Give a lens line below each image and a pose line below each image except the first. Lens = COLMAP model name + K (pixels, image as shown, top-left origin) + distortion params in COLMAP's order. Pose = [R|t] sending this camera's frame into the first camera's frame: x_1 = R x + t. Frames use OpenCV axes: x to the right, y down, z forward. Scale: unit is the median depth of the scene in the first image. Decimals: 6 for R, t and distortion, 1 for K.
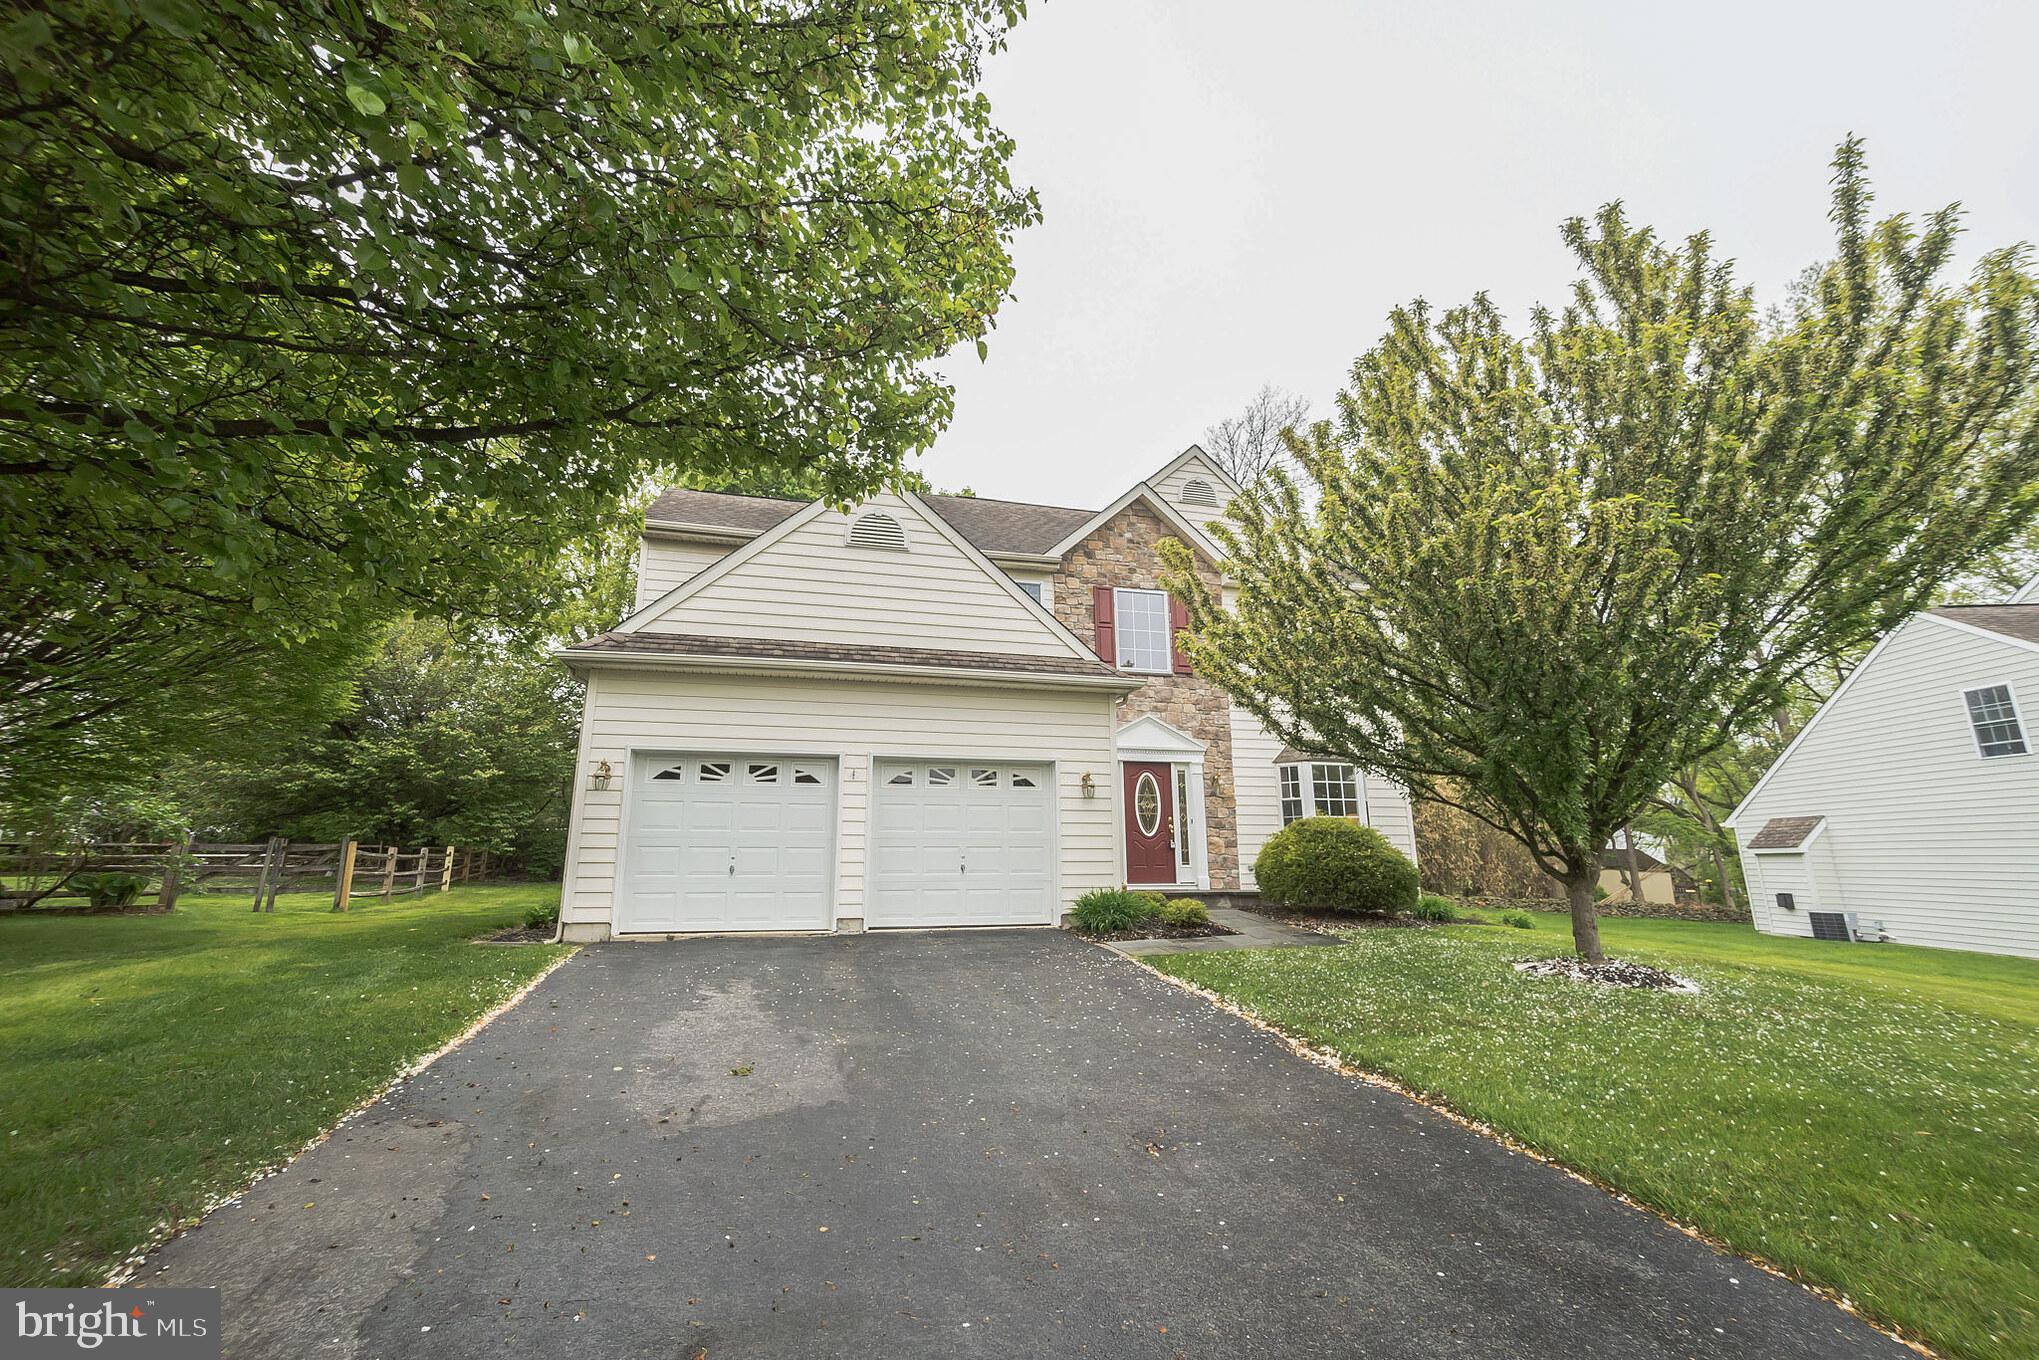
lens RADIAL K [[800.7, 0, 1019.5], [0, 800.7, 680.0], [0, 0, 1]] dist [-0.002752, -0.000042]
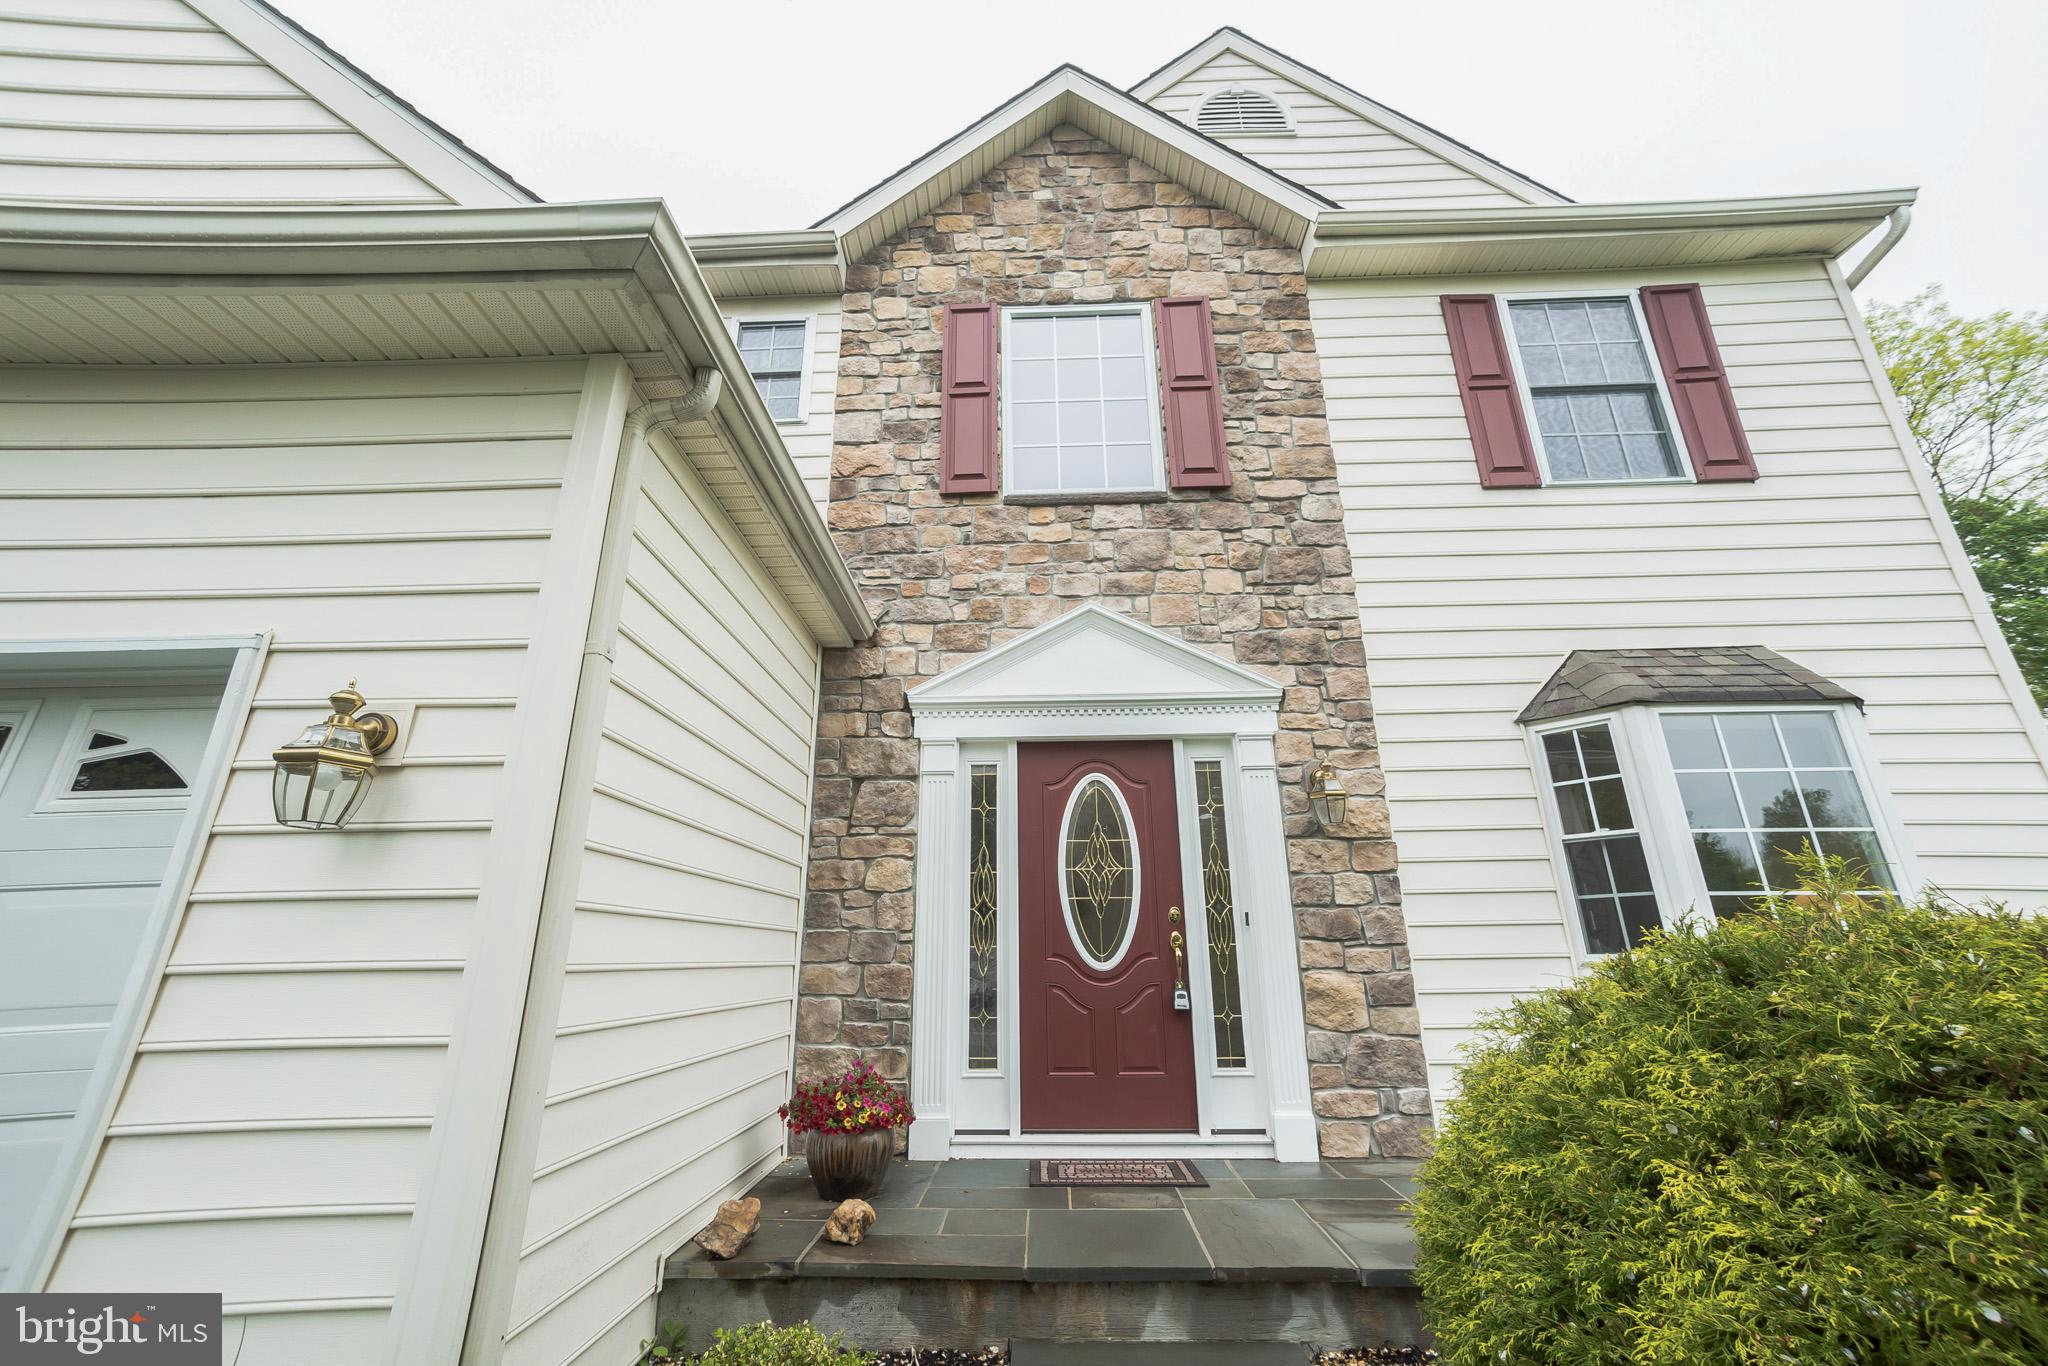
lens RADIAL K [[804.3, 0, 1024.0], [0, 804.3, 683.0], [0, 0, 1]] dist [-0.002752, -0.000042]
pose [[0.962346, -0.093710, -0.255163, 0.216655], [0.069408, 0.992293, -0.102654, 0.109463], [0.262816, 0.081078, 0.961433, 0.657045]]
